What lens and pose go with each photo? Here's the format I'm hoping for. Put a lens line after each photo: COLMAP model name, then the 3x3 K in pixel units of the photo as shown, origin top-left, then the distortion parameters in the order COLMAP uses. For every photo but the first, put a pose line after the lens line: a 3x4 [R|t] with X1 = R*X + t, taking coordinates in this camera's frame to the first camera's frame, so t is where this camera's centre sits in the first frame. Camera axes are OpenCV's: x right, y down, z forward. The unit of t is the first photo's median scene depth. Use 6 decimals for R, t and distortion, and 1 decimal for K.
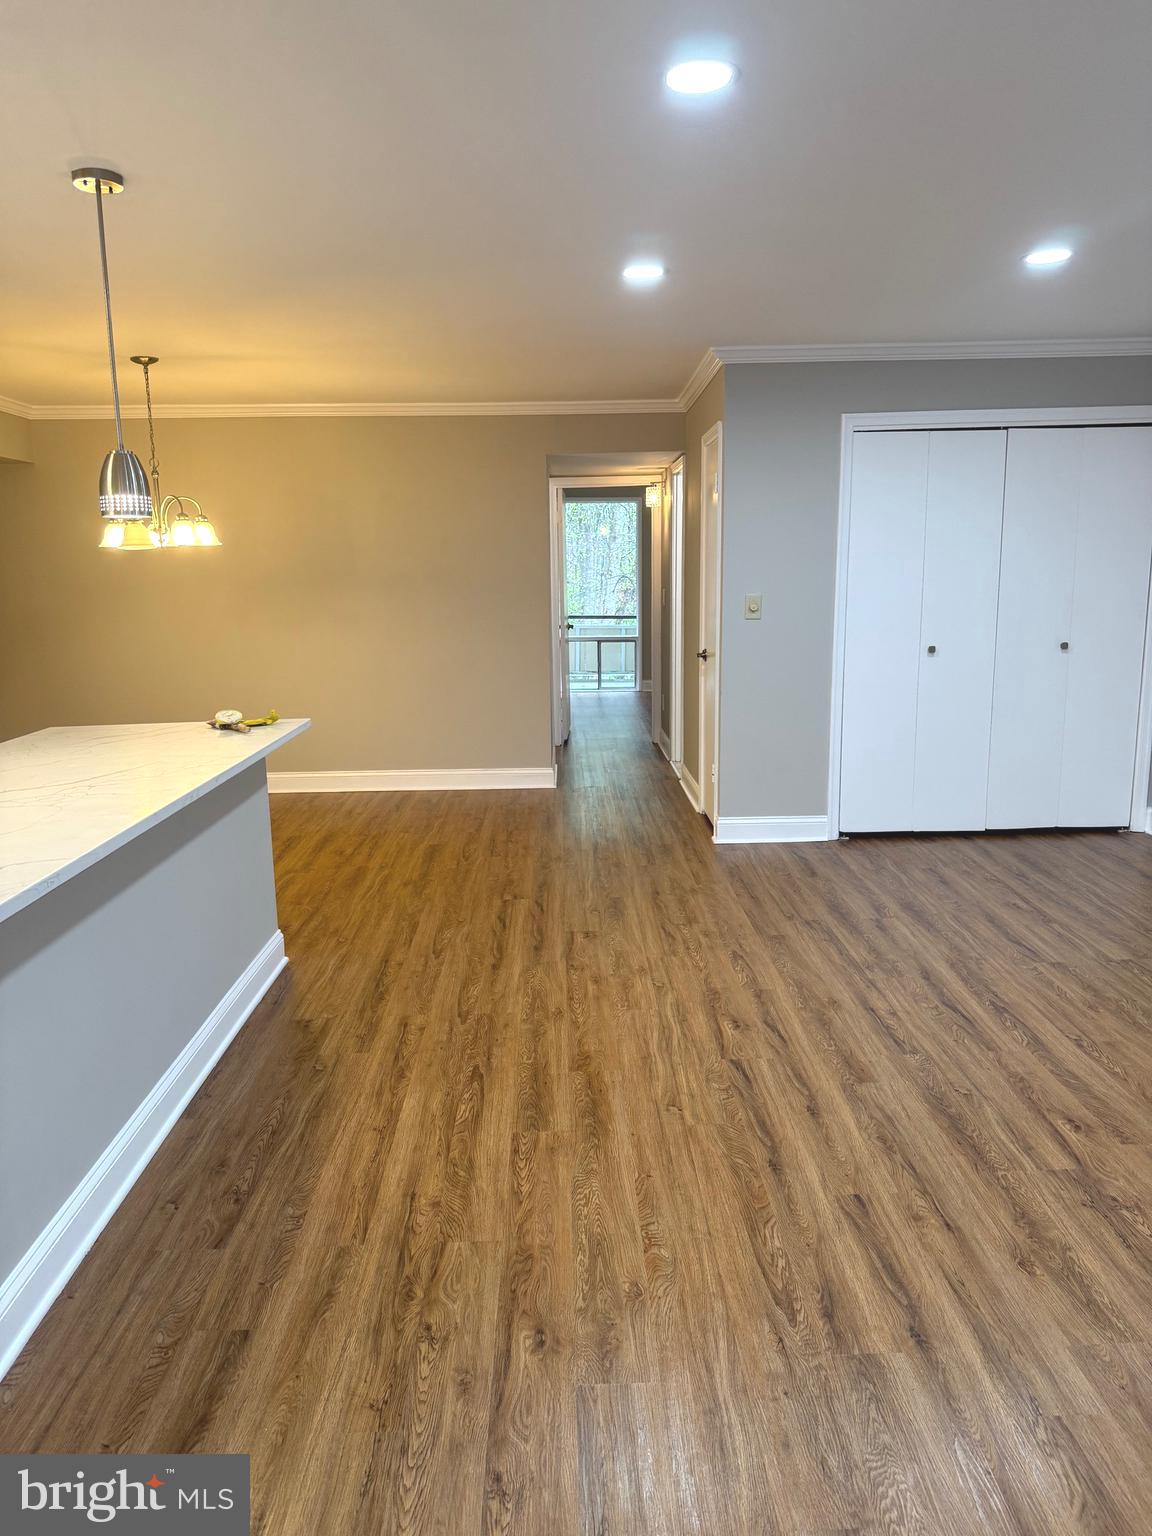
lens RADIAL K [[1061.0, 0, 576.0], [0, 1061.0, 768.0], [0, 0, 1]] dist [0.136122, -0.304363]
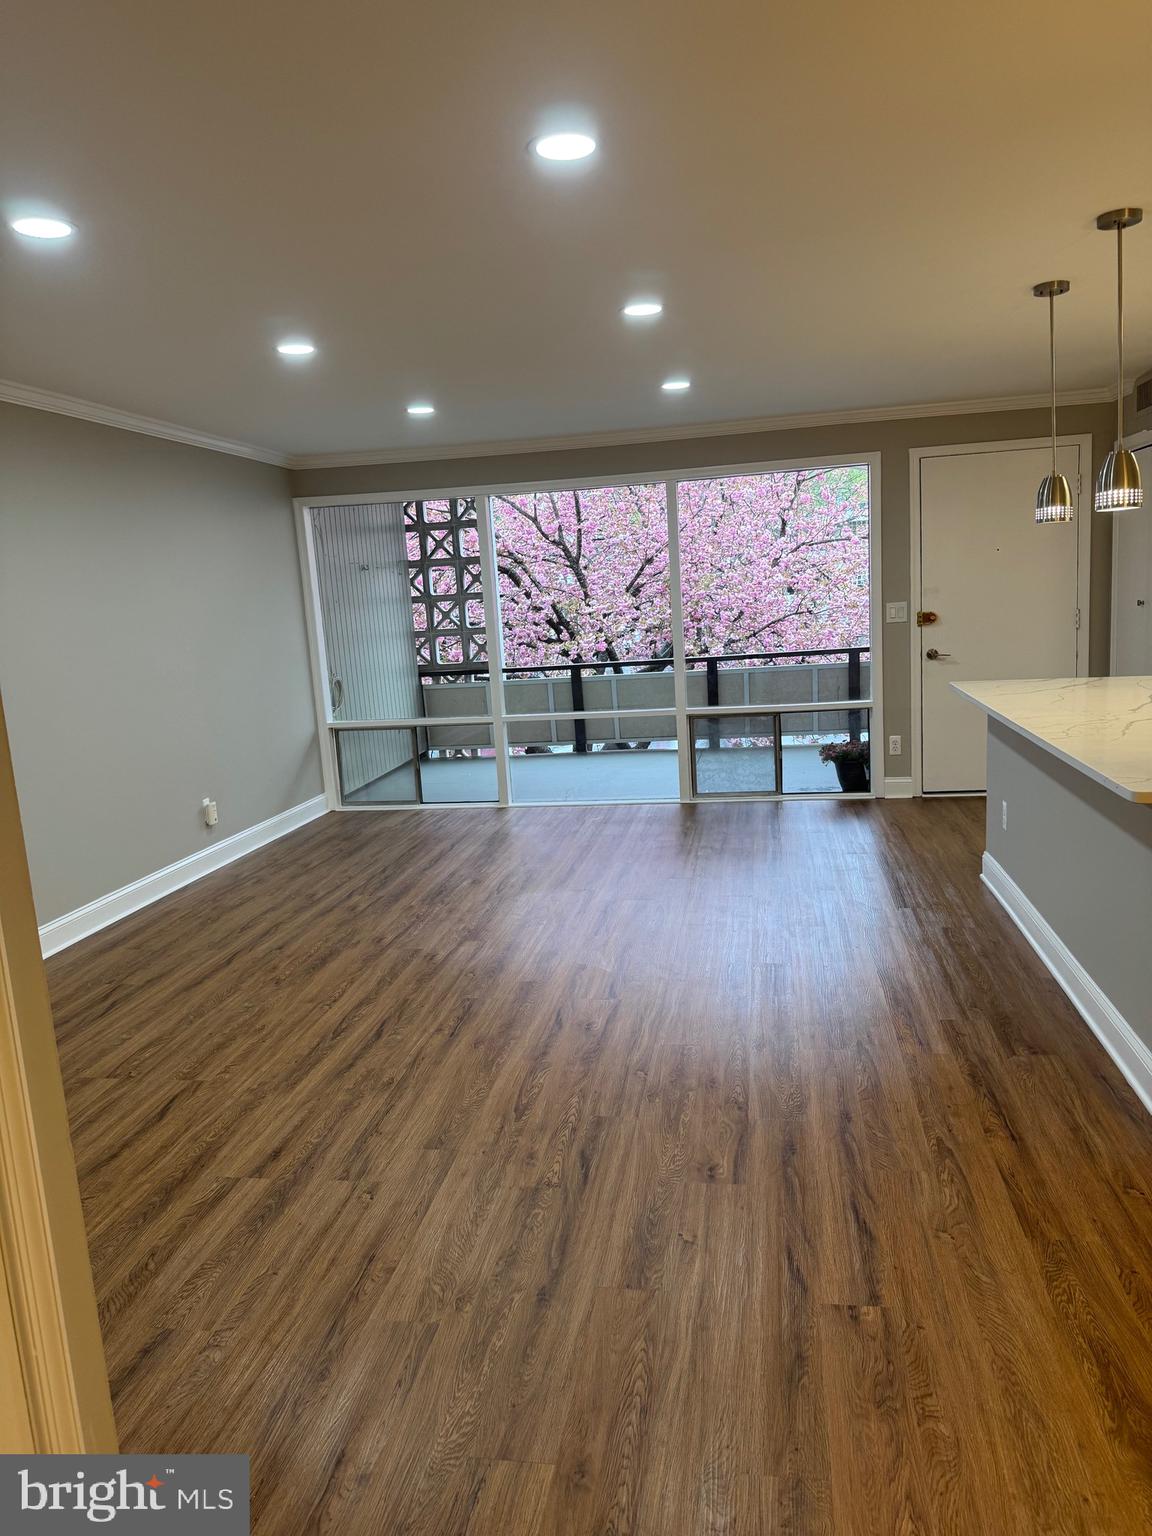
lens RADIAL K [[1064.2, 0, 576.0], [0, 1064.2, 768.0], [0, 0, 1]] dist [0.144192, -0.255662]
pose [[-0.979019, 0.045858, 0.198543, -0.051521], [0.112225, 0.934606, 0.337517, -0.305659], [-0.170082, 0.352717, -0.920143, 1.598261]]
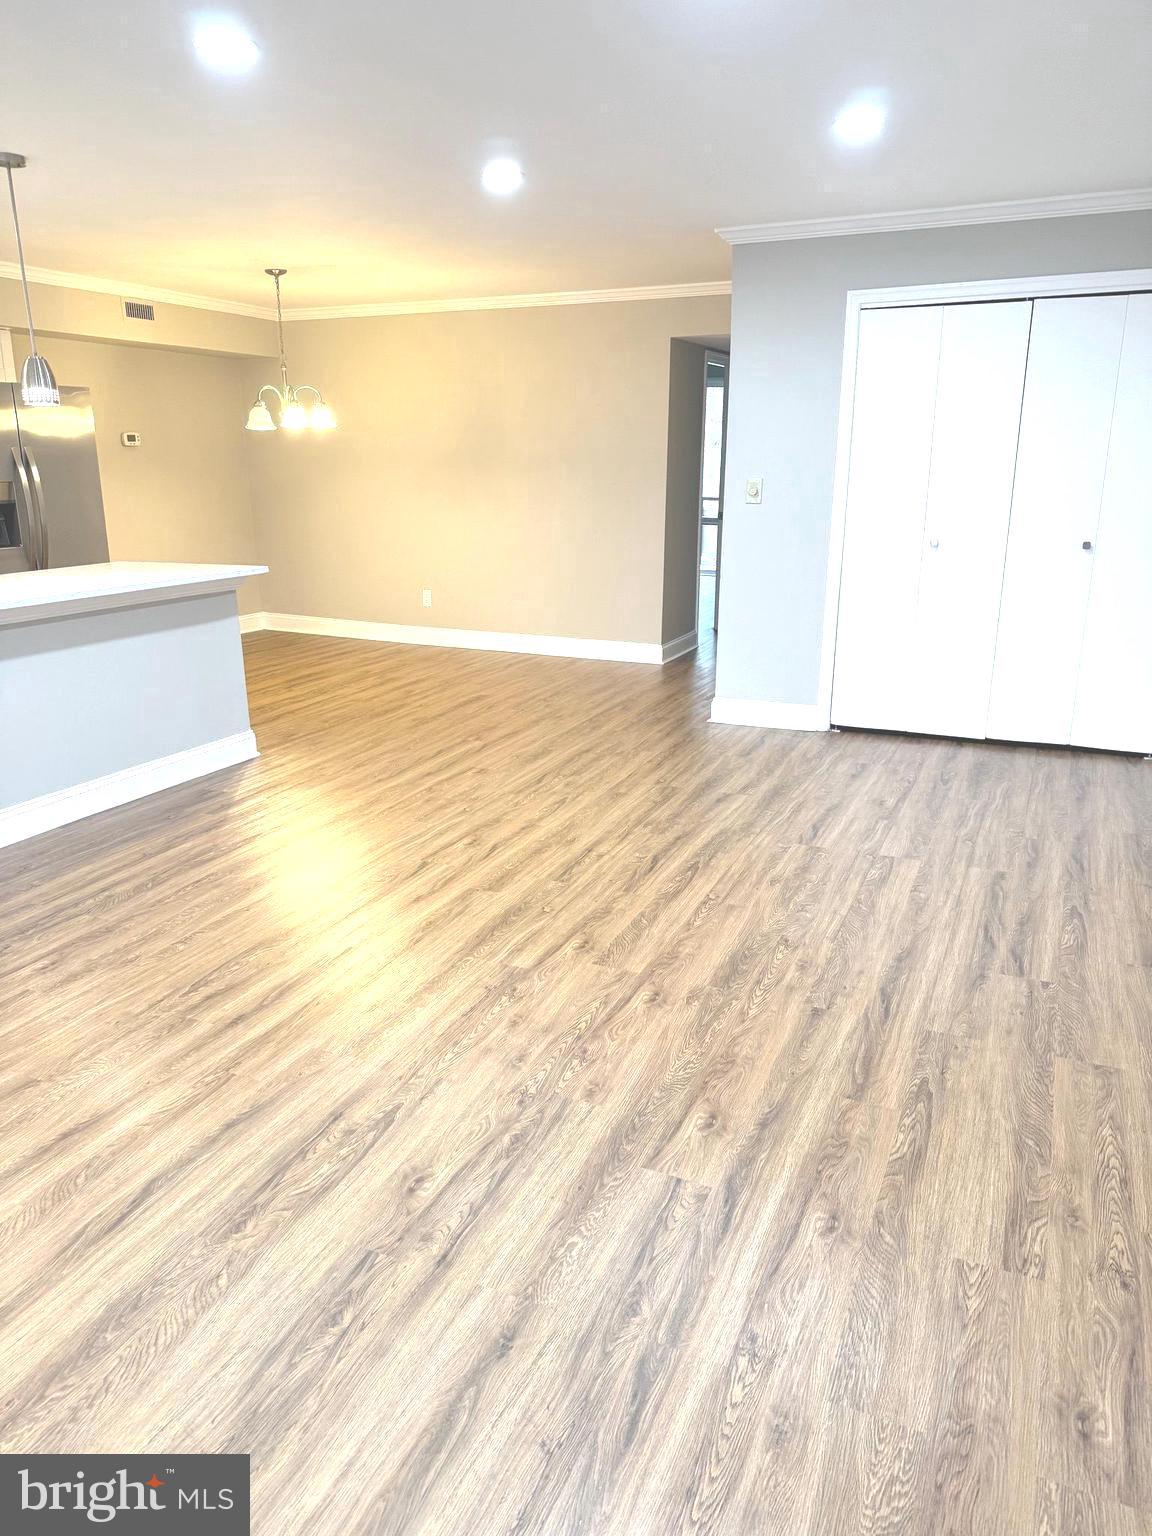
lens RADIAL K [[1064.2, 0, 576.0], [0, 1064.2, 768.0], [0, 0, 1]] dist [0.144192, -0.255662]
pose [[0.903771, 0.132091, -0.407123, 0.618829], [-0.090752, 0.988699, 0.119323, 0.002825], [0.418284, -0.070893, 0.905546, -0.026408]]
